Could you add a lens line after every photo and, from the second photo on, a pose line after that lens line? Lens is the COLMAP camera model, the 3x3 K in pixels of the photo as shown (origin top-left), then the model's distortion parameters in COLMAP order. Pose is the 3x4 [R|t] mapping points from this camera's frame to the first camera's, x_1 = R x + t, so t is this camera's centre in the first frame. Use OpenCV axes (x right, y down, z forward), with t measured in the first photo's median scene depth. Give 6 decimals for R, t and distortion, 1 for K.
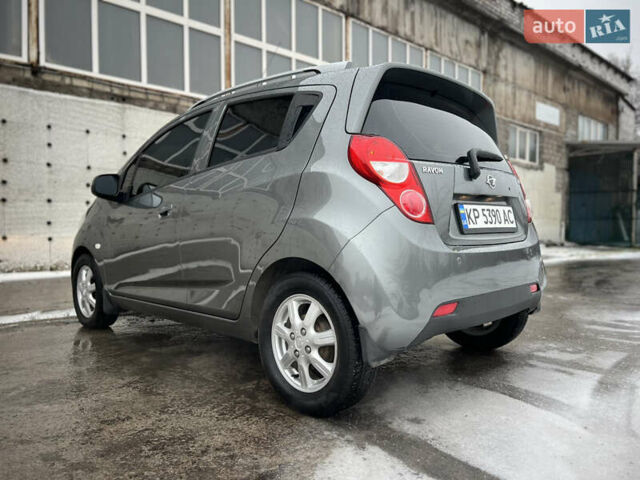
lens RADIAL K [[478.1, 0, 318.6], [0, 478.1, 242.3], [0, 0, 1]] dist [0.049246, -0.054260]
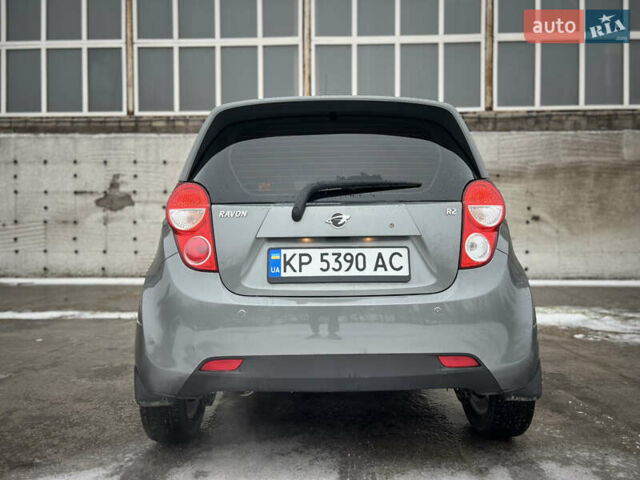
lens RADIAL K [[478.1, 0, 319.3], [0, 478.1, 243.8], [0, 0, 1]] dist [0.049246, -0.054260]
pose [[0.721424, 0.011994, -0.692390, 0.279421], [-0.019367, 0.999808, -0.002860, -0.025560], [0.692223, 0.015473, 0.721518, 0.122426]]
